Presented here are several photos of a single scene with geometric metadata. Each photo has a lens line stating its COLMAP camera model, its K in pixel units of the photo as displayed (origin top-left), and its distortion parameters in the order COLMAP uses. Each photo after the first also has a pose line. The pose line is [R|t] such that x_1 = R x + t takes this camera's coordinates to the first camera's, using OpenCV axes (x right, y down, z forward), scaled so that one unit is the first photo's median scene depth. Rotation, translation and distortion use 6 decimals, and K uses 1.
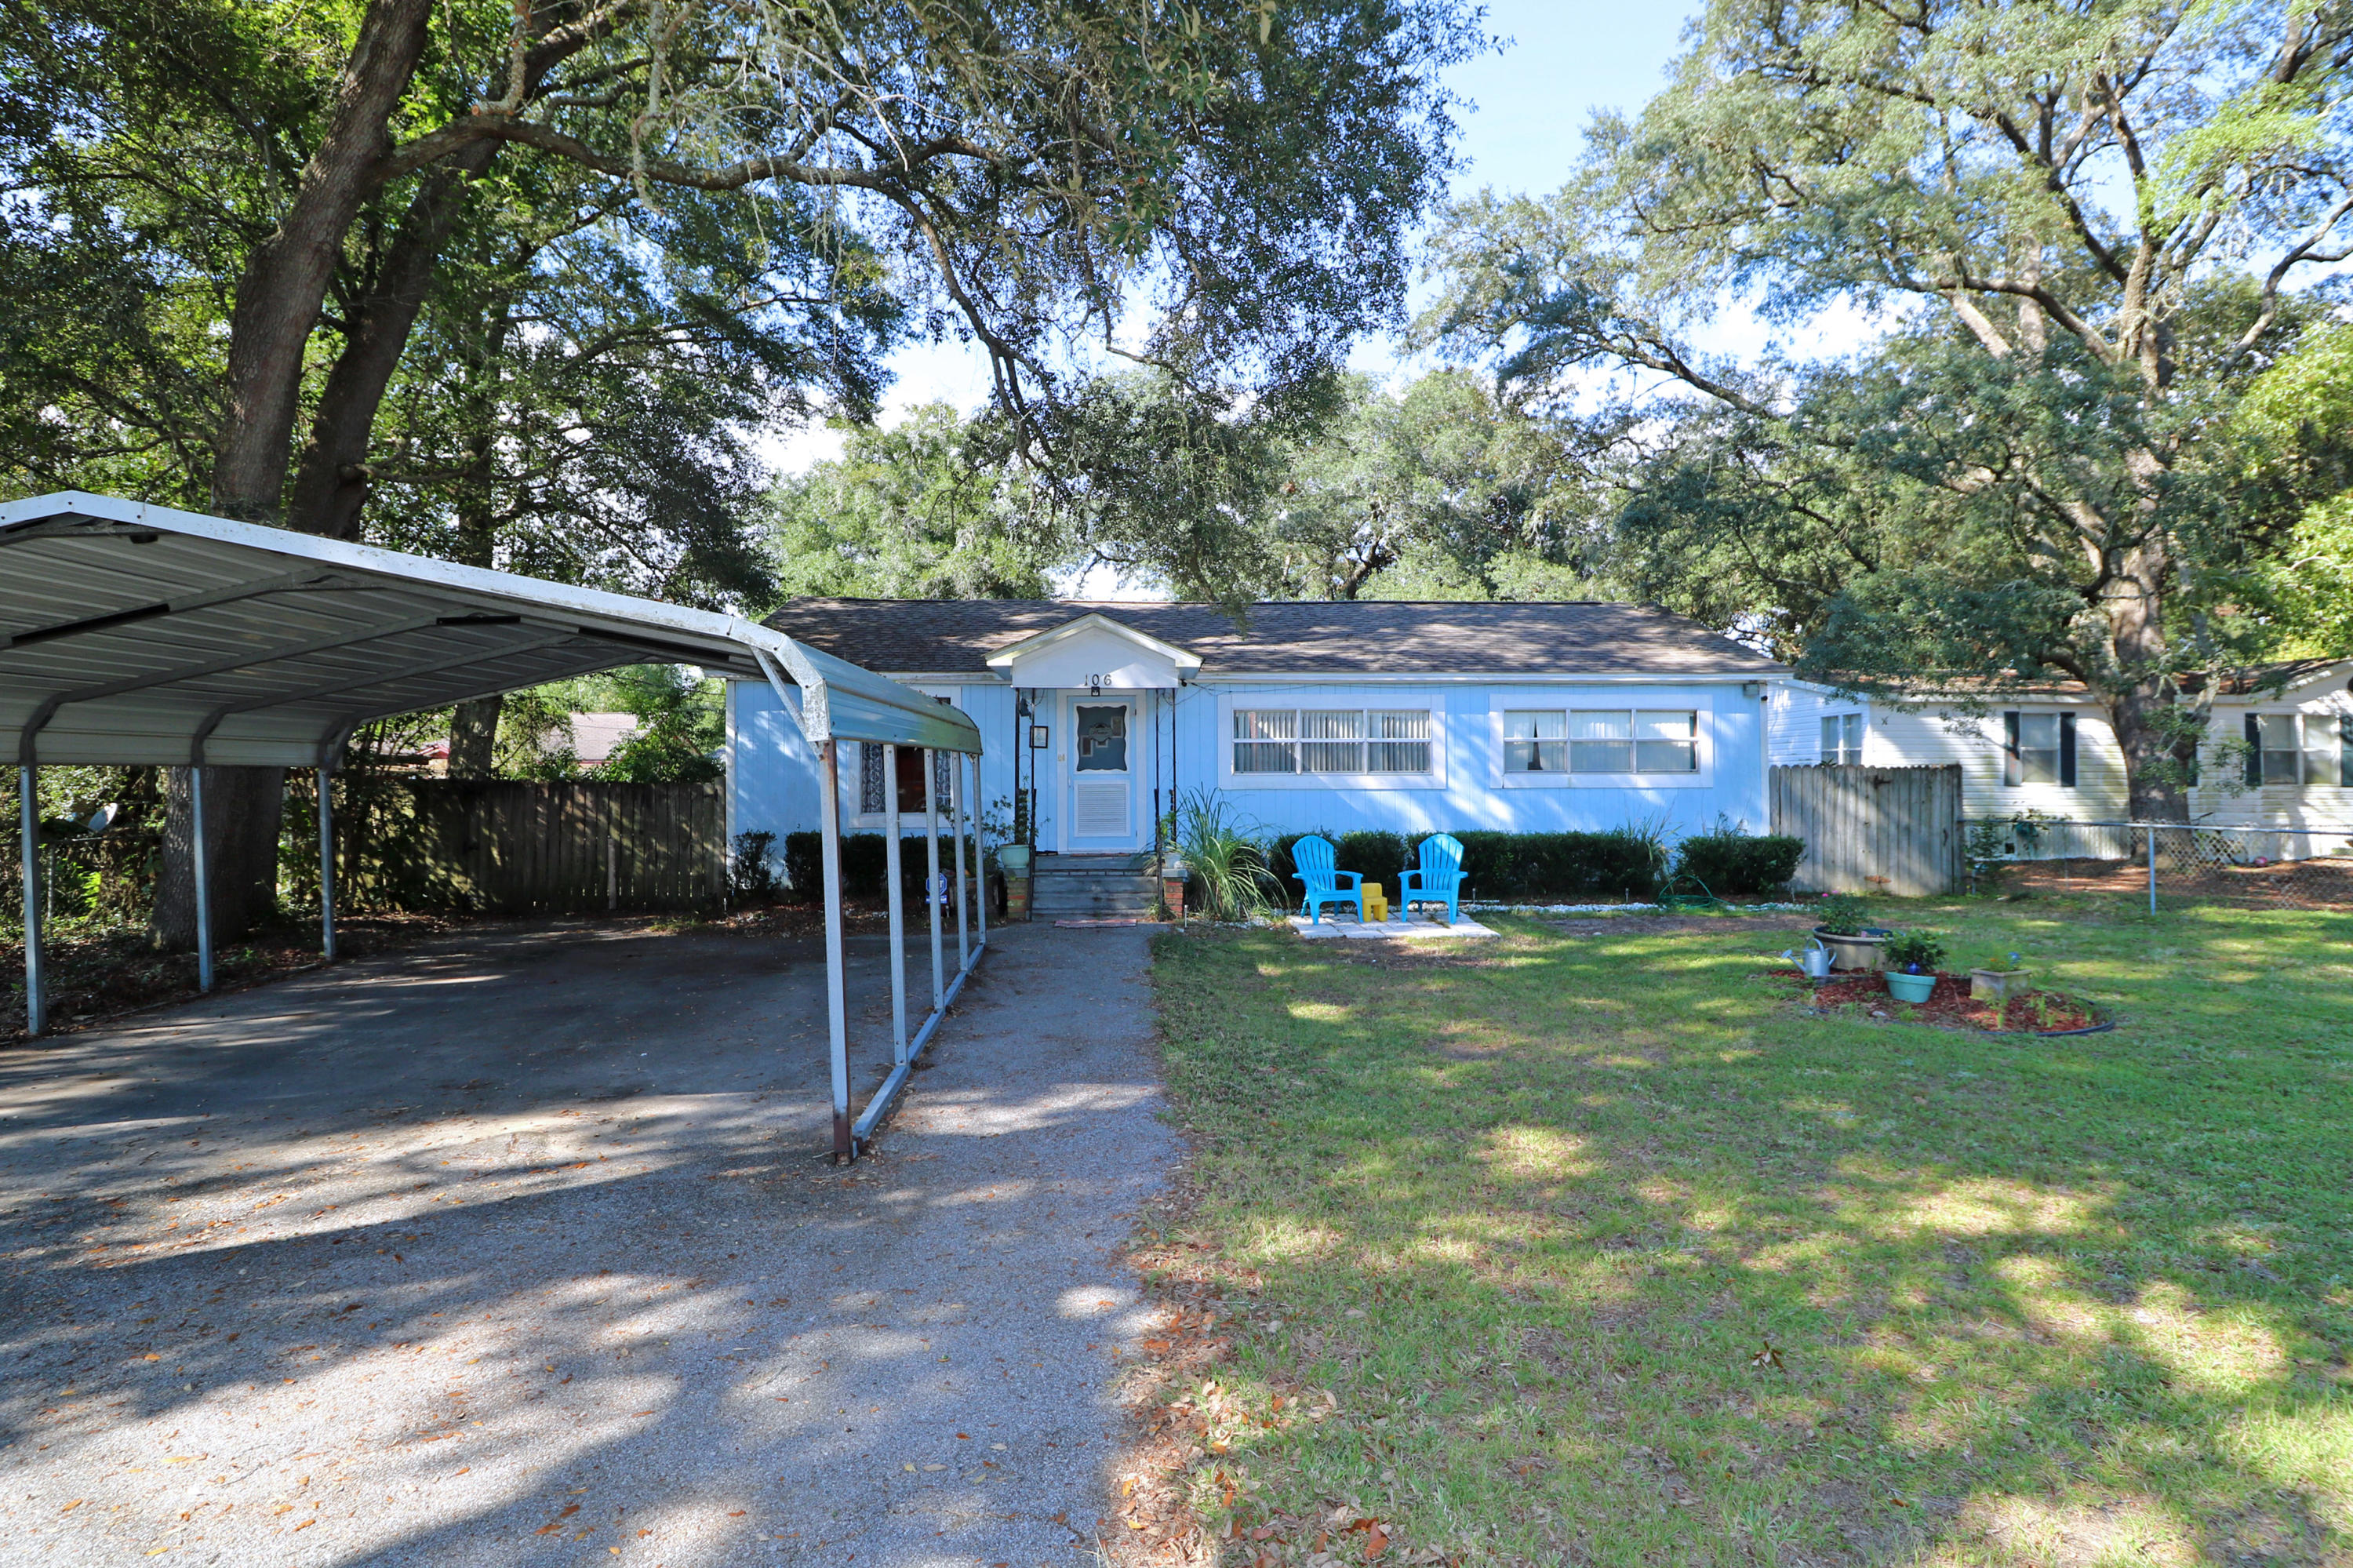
lens RADIAL K [[1102.1, 0, 1176.9], [0, 1102.1, 757.0], [0, 0, 1]] dist [-0.001464, -0.014026]
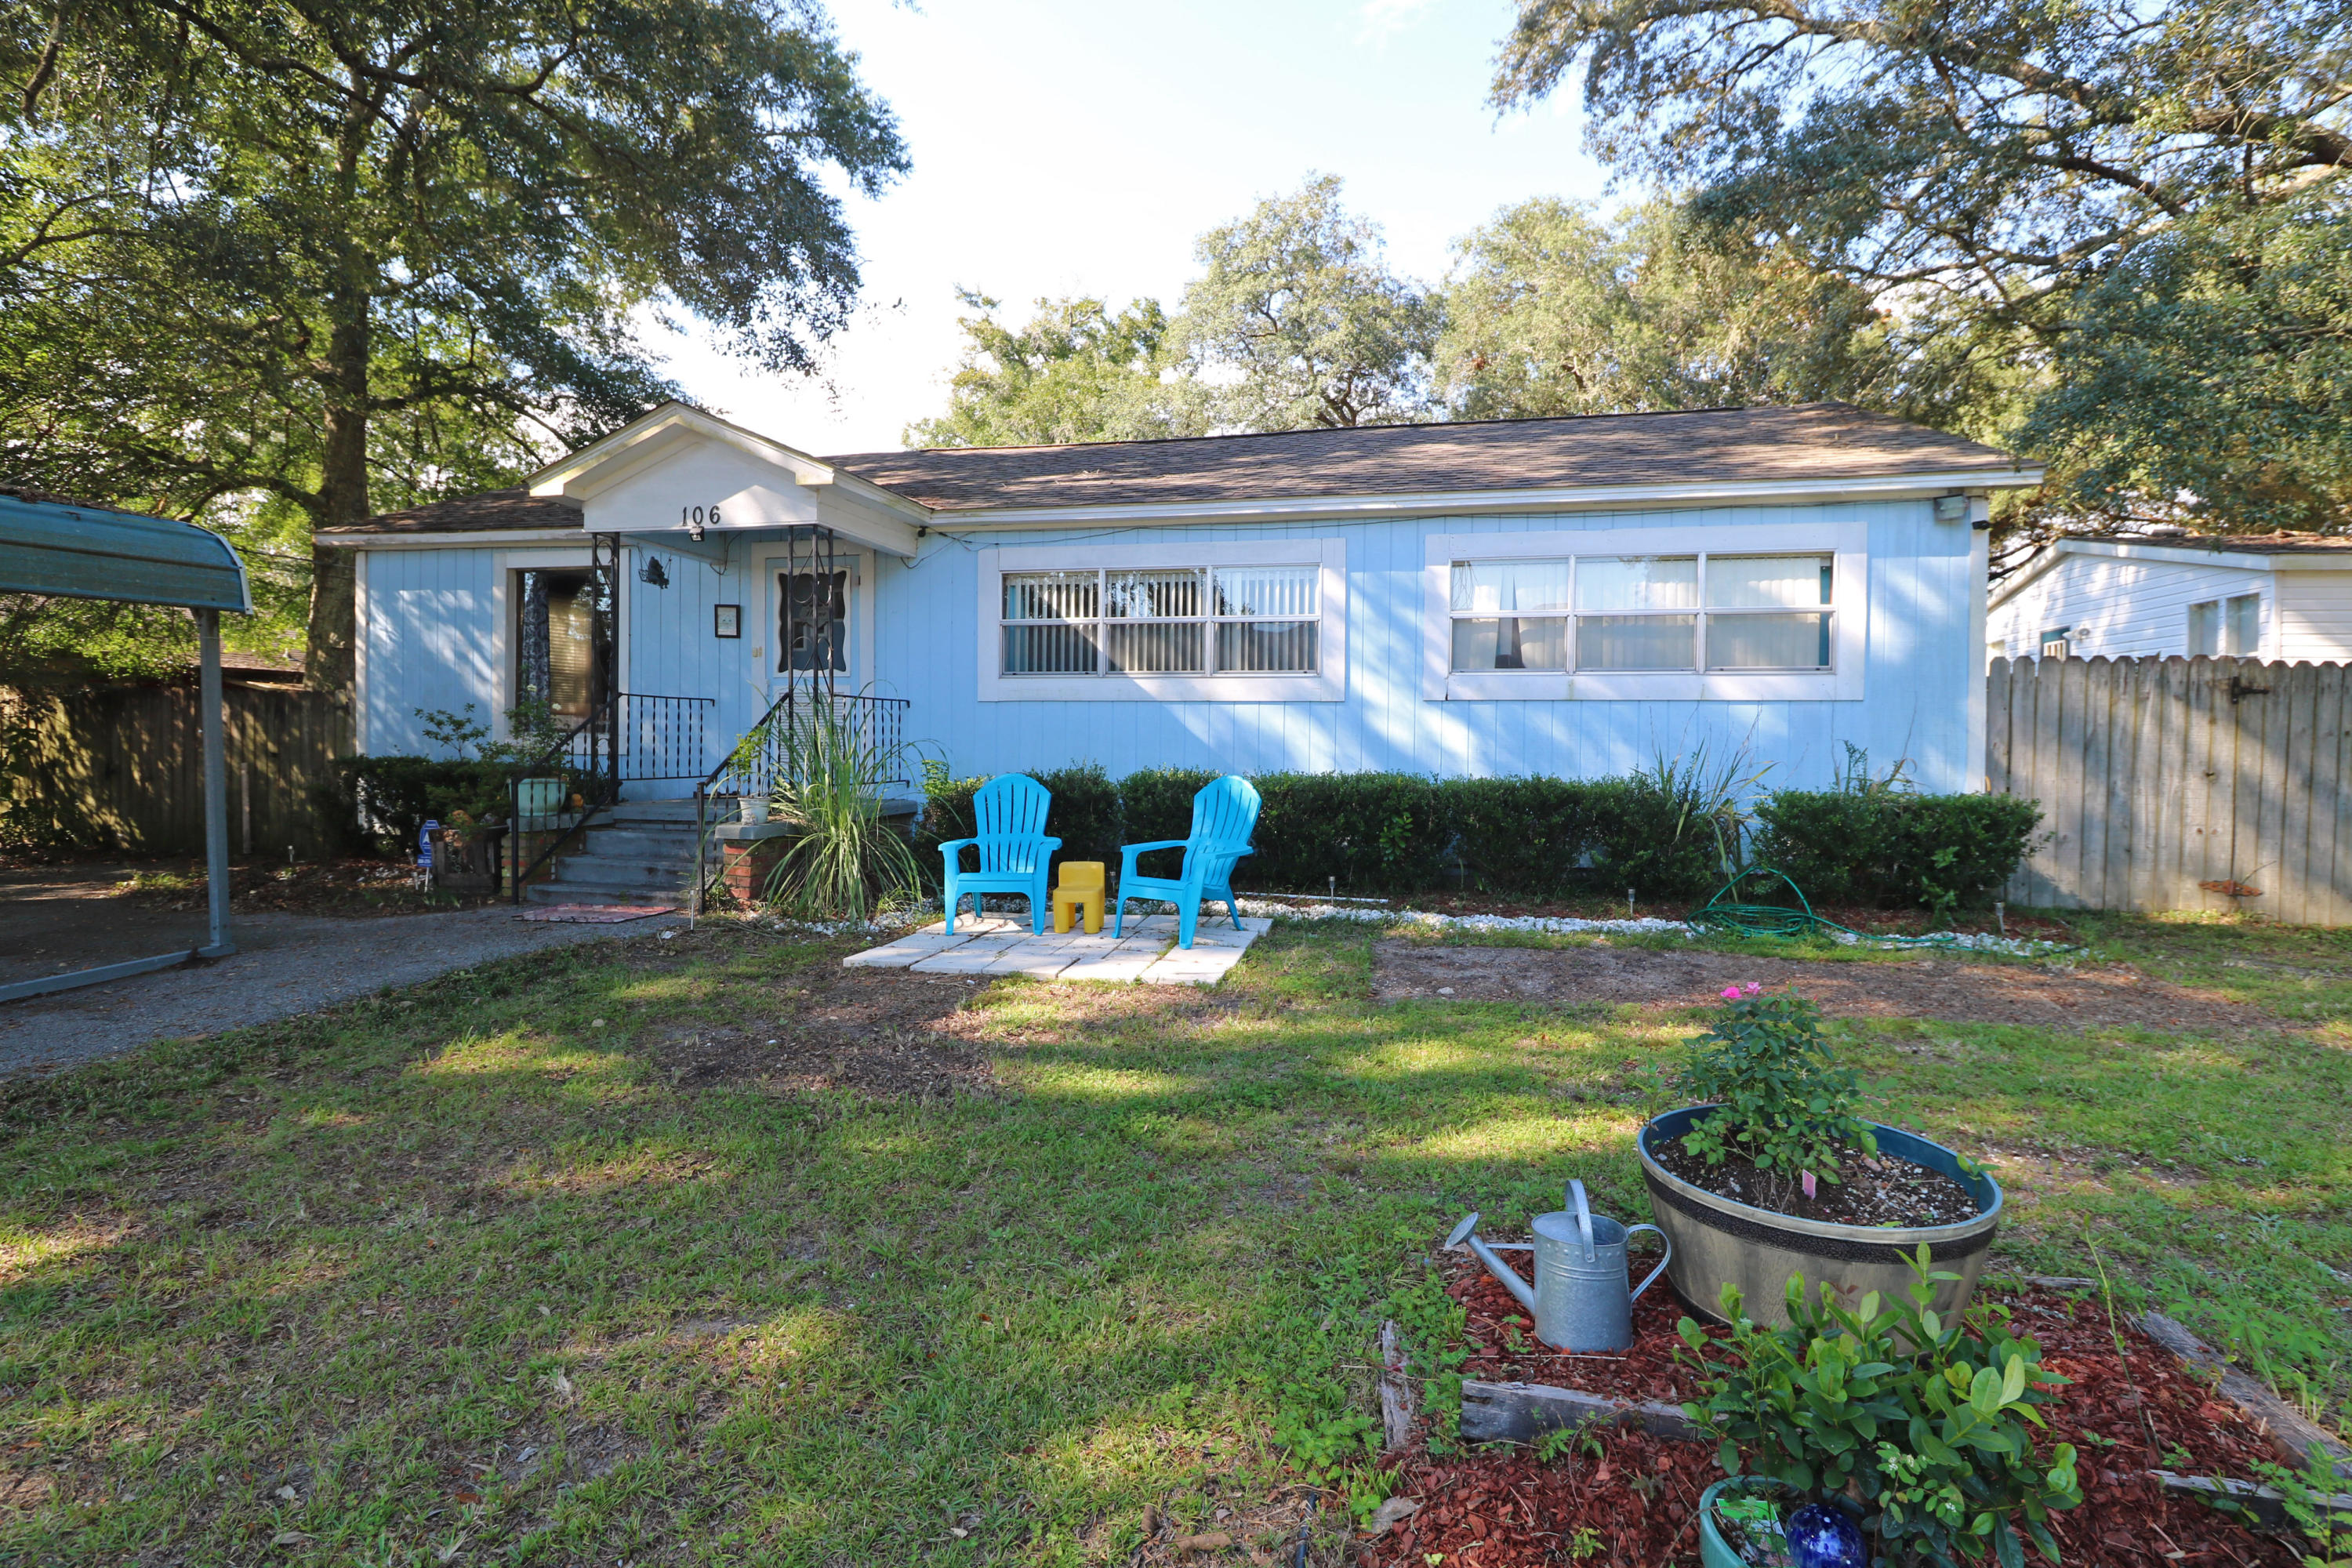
lens RADIAL K [[1148.2, 0, 1126.3], [0, 1148.2, 744.6], [0, 0, 1]] dist [-0.000785, -0.000603]
pose [[0.964347, 0.013996, -0.264271, 0.292672], [-0.007461, 0.999641, 0.025715, 0.037589], [0.264536, -0.022827, 0.964106, 0.388718]]
